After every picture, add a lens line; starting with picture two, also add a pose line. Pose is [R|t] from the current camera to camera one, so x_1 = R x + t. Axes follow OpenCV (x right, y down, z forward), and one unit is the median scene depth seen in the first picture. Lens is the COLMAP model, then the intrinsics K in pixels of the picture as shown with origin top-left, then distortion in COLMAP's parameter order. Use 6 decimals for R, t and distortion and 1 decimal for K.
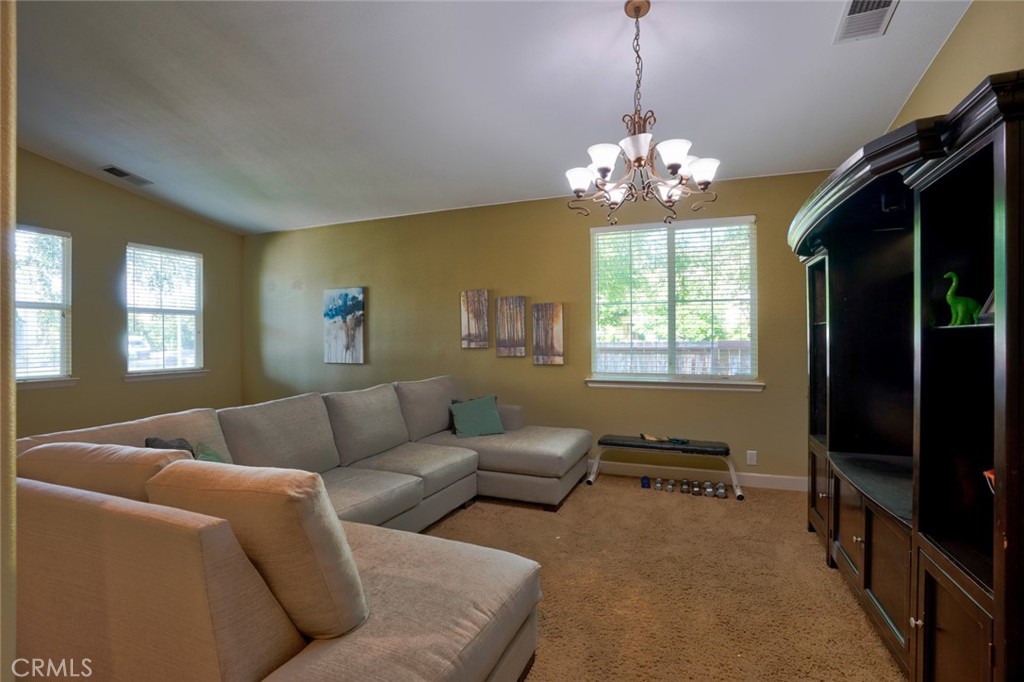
lens RADIAL K [[479.0, 0, 518.7], [0, 479.0, 337.0], [0, 0, 1]] dist [-0.039714, 0.000973]
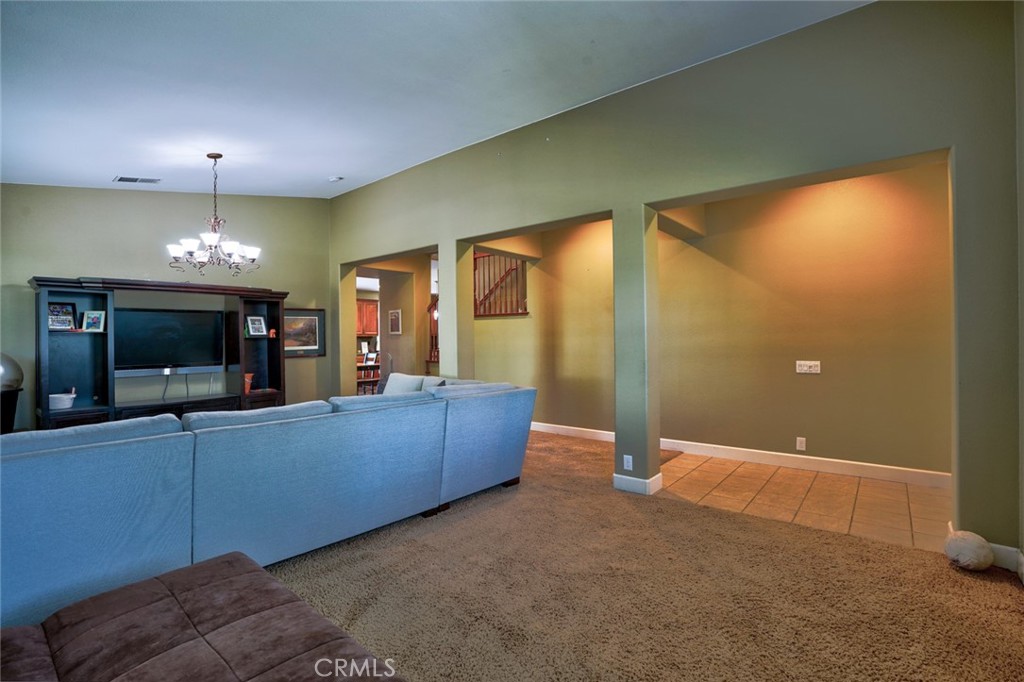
lens RADIAL K [[479.0, 0, 518.7], [0, 479.0, 337.0], [0, 0, 1]] dist [-0.039714, 0.000973]
pose [[-0.945555, 0.010191, 0.325303, -0.830865], [0.008818, 0.999945, -0.005695, 0.005118], [-0.325343, -0.002516, -0.945593, 1.349251]]
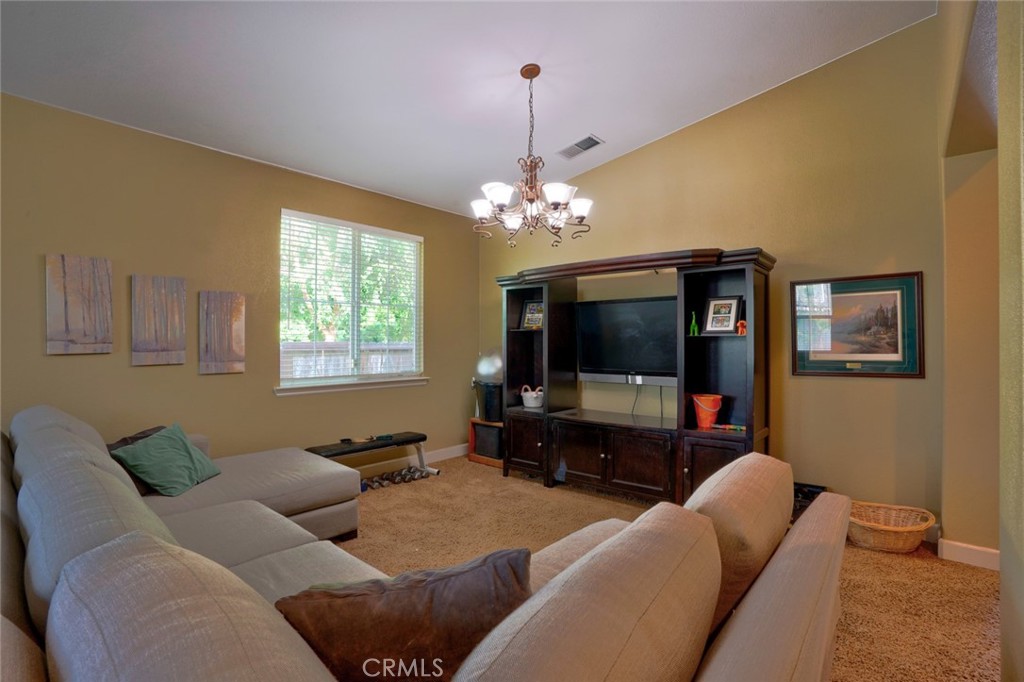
lens RADIAL K [[479.0, 0, 518.7], [0, 479.0, 337.0], [0, 0, 1]] dist [-0.039714, 0.000973]
pose [[0.329006, 0.010846, 0.944266, -0.540812], [-0.007285, 0.999933, -0.008947, 0.004409], [-0.944300, -0.003935, 0.329063, 0.363507]]
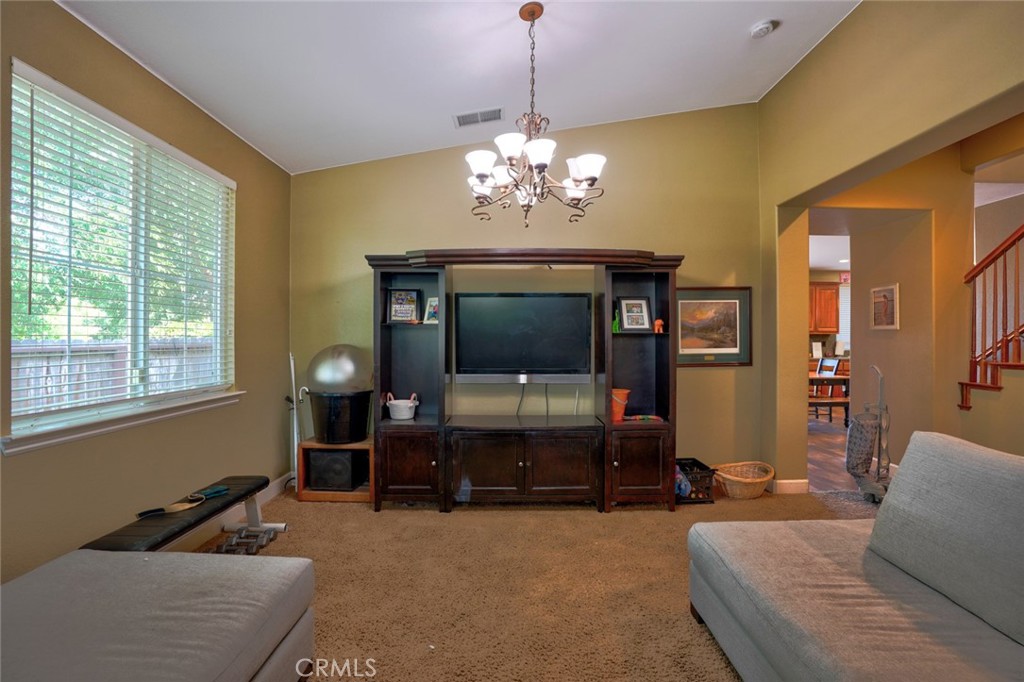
lens RADIAL K [[479.0, 0, 518.7], [0, 479.0, 337.0], [0, 0, 1]] dist [-0.039714, 0.000973]
pose [[-0.362531, 0.001509, 0.931971, -0.401521], [-0.006091, 0.999973, -0.003988, 0.004039], [-0.931952, -0.007122, -0.362512, 0.814333]]
